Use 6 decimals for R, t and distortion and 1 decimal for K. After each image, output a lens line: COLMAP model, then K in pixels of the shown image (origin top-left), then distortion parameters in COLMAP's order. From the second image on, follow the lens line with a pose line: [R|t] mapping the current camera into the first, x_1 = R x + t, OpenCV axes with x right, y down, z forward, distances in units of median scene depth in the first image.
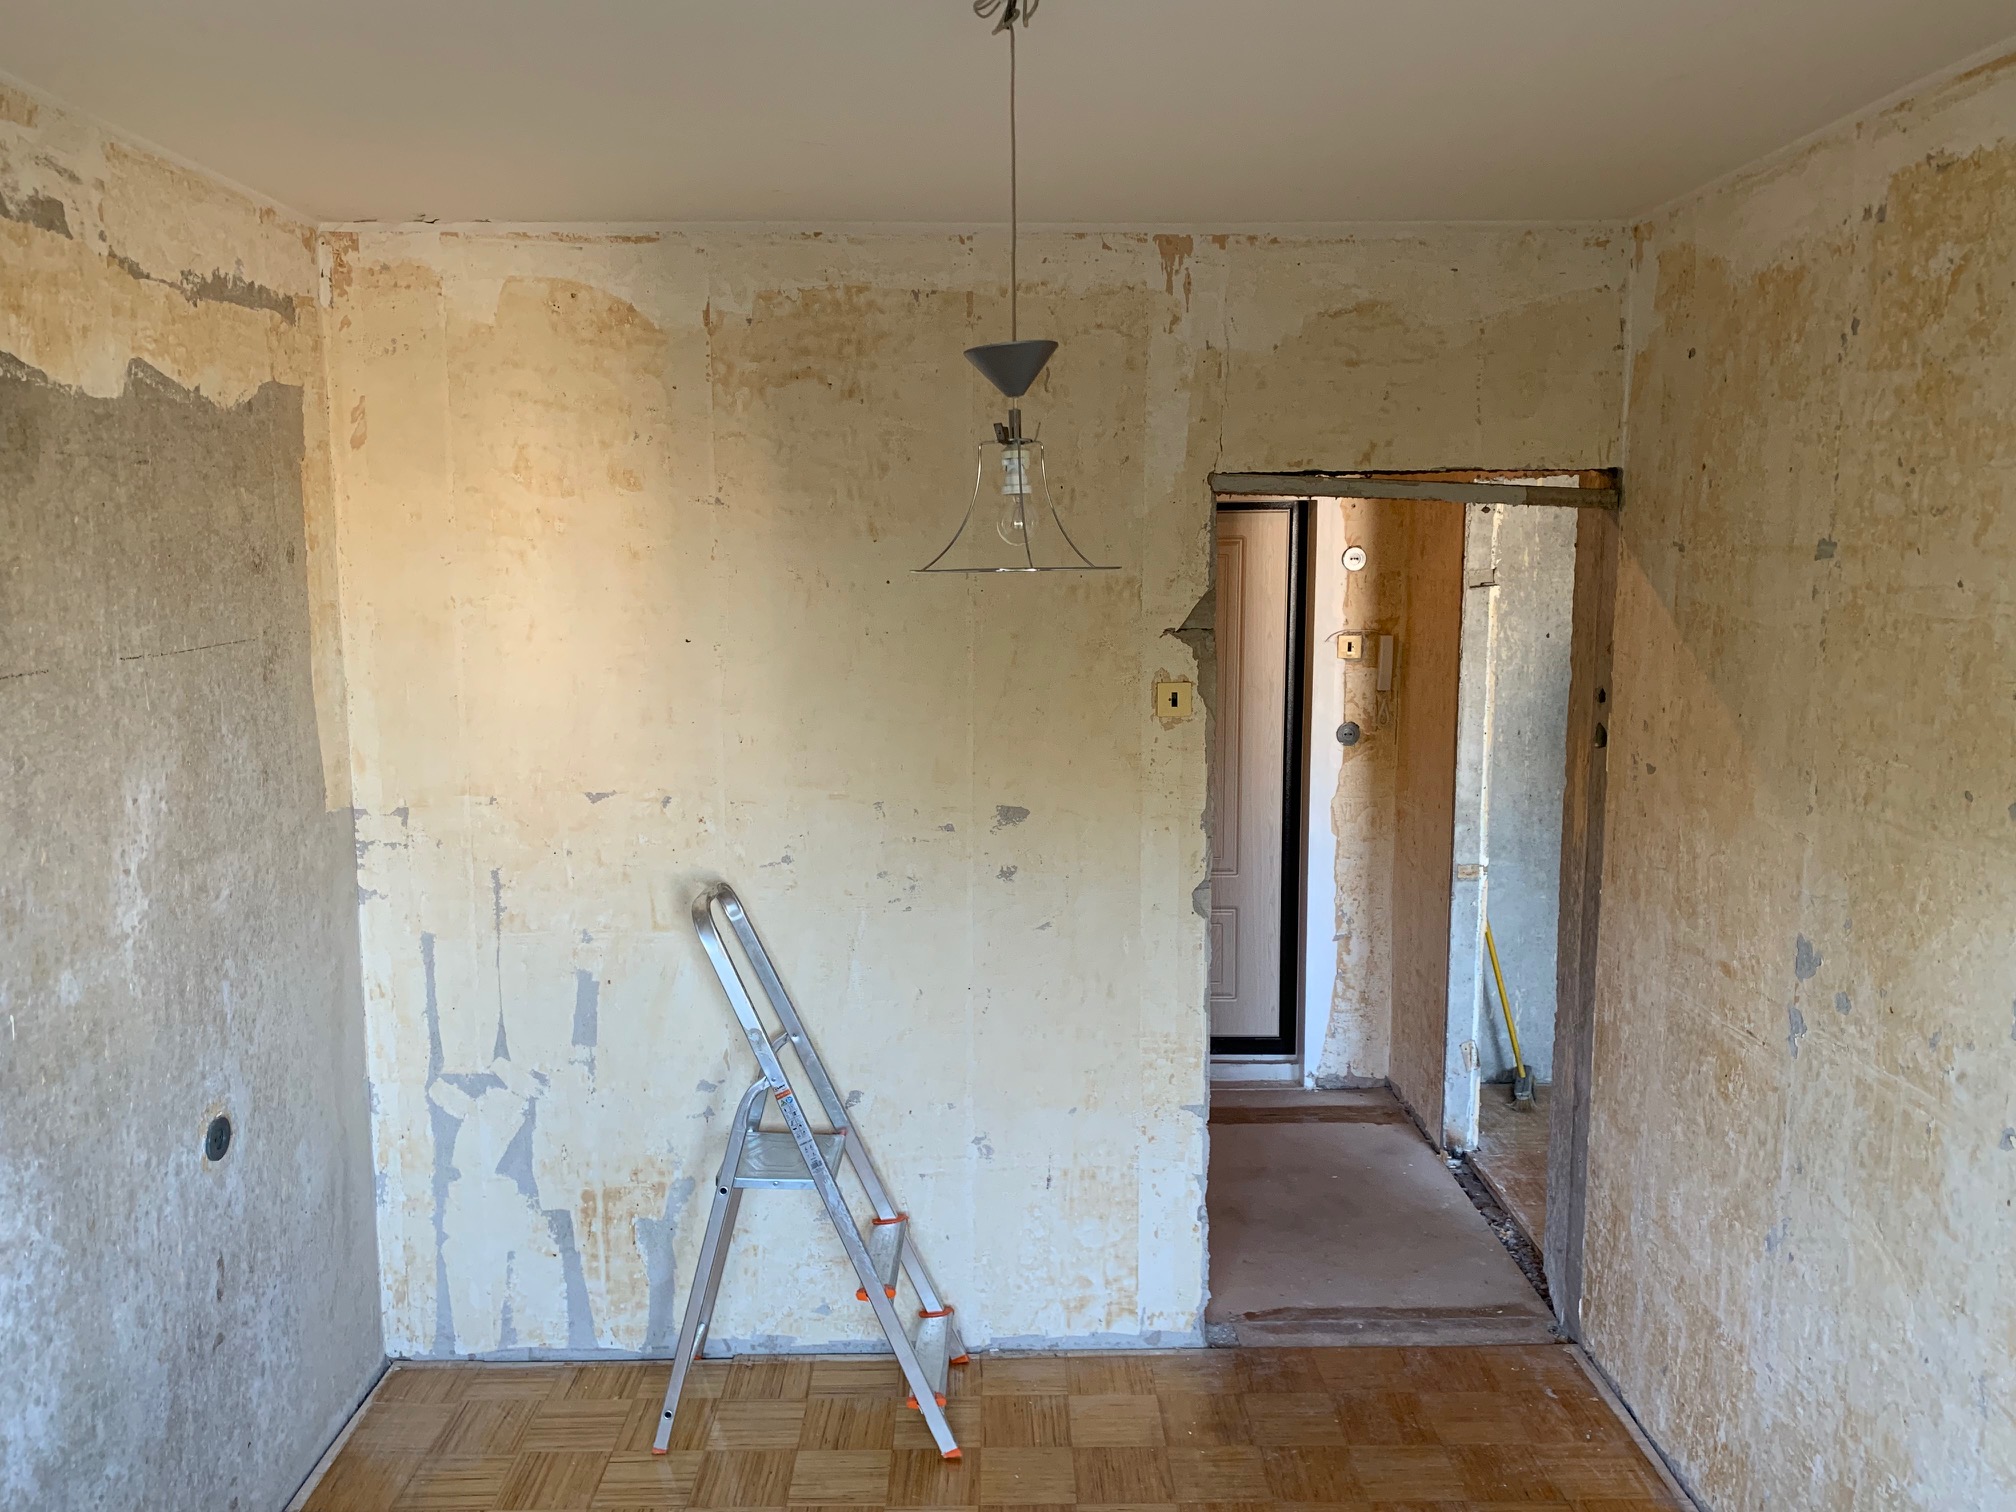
lens RADIAL K [[1560.2, 0, 1004.2], [0, 1560.2, 744.7], [0, 0, 1]] dist [0.007911, -0.003085]
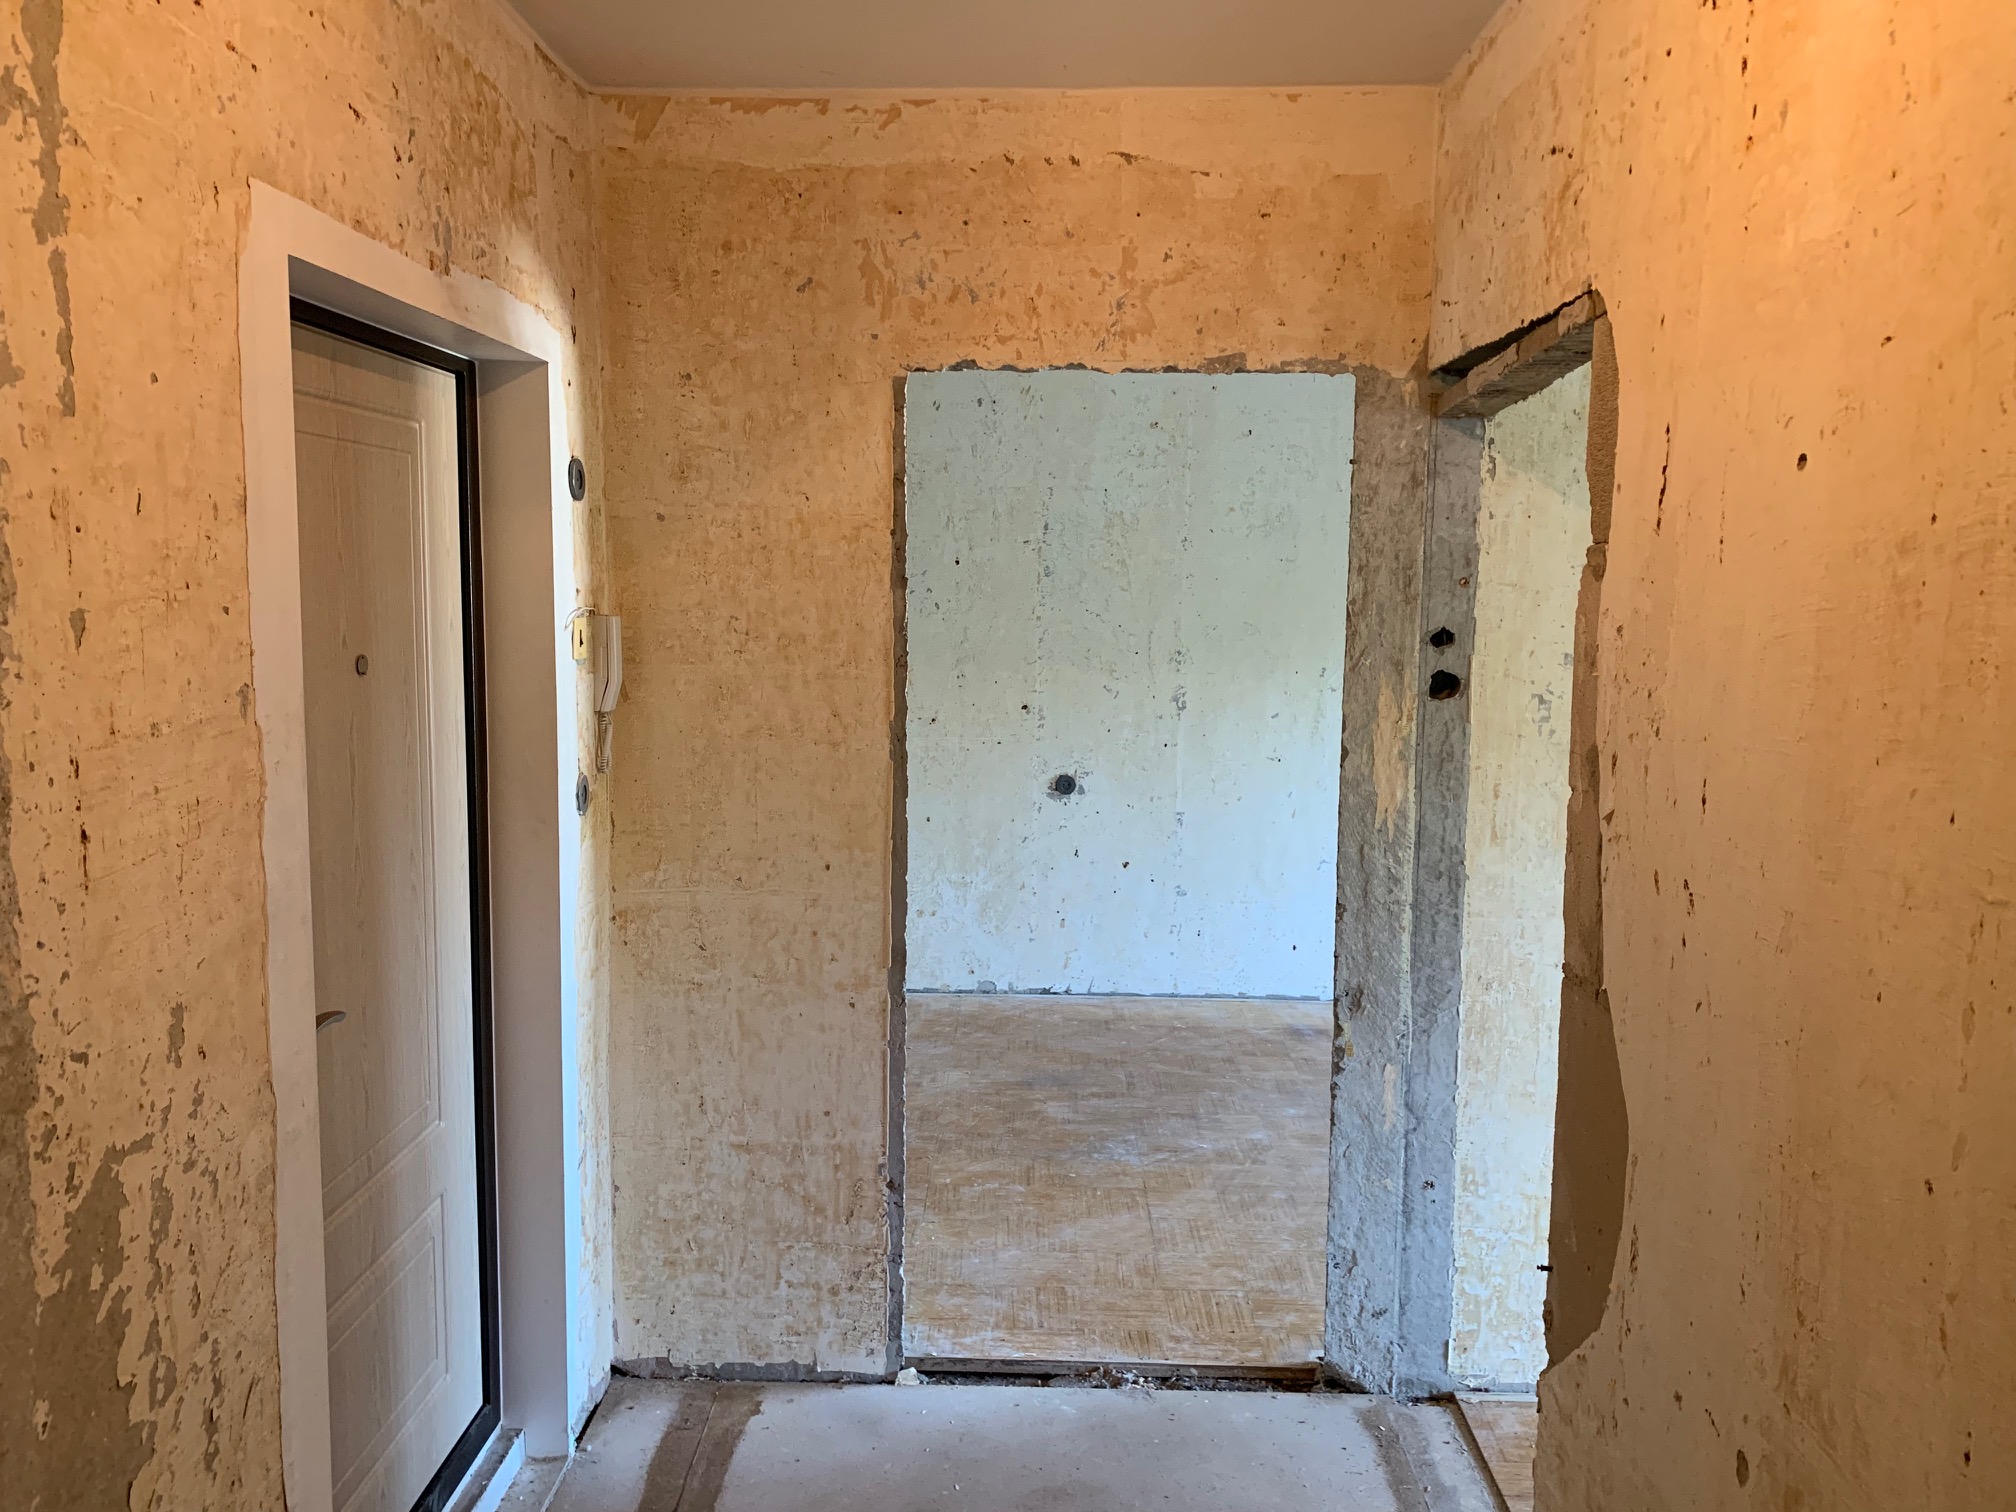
lens RADIAL K [[1560.2, 0, 1004.2], [0, 1560.2, 744.7], [0, 0, 1]] dist [0.007911, -0.003085]
pose [[0.026876, -0.097877, 0.994836, -0.351646], [0.127864, 0.987357, 0.093687, -0.061653], [-0.991427, 0.124686, 0.039051, 0.883218]]
